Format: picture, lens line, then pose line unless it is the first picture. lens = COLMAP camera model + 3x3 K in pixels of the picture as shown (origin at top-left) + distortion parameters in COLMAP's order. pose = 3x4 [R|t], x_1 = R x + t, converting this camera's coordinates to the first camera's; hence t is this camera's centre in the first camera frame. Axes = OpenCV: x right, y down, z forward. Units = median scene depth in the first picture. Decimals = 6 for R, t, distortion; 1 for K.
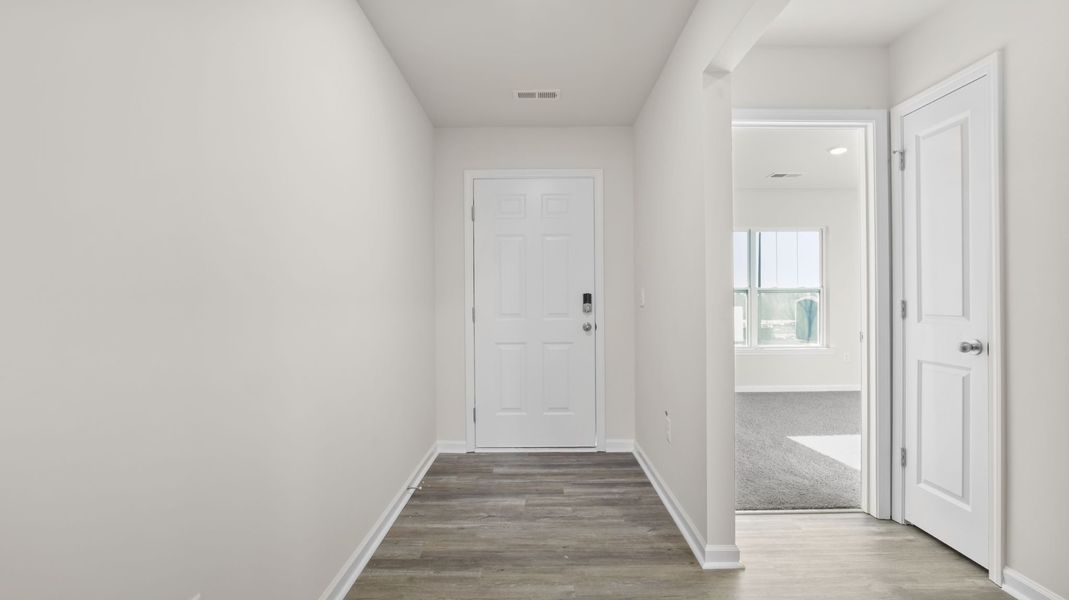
lens RADIAL K [[484.6, 0, 536.9], [0, 484.6, 294.4], [0, 0, 1]] dist [-0.055051, 0.019801]
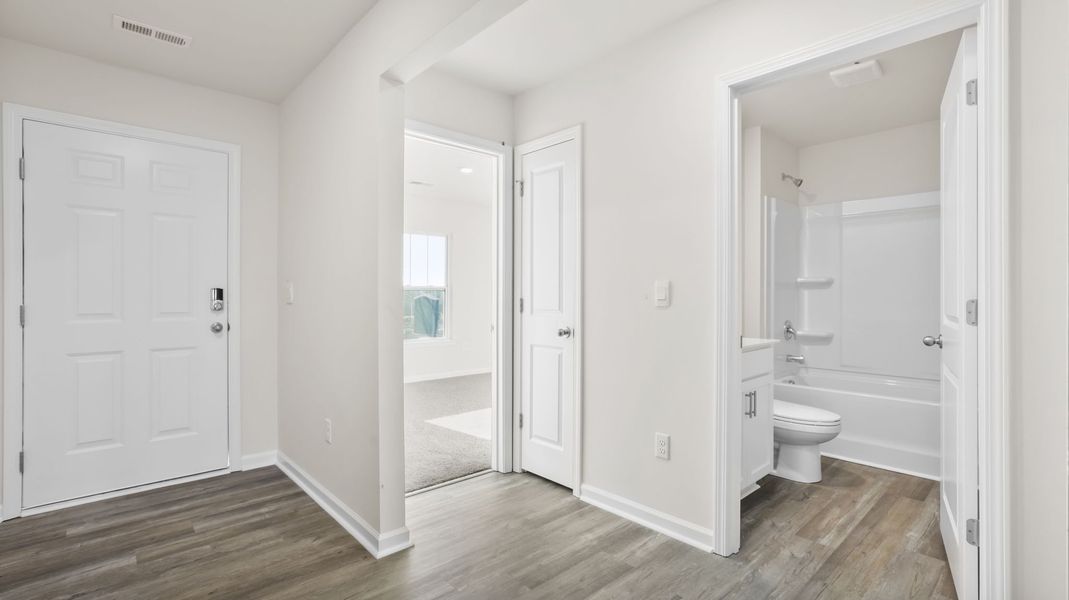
lens RADIAL K [[497.0, 0, 529.9], [0, 497.0, 288.8], [0, 0, 1]] dist [-0.050581, 0.021855]
pose [[0.721933, 0.016500, 0.691766, -0.122656], [-0.014022, 0.999859, -0.009214, -0.000723], [-0.691821, -0.003048, 0.722063, 0.008007]]
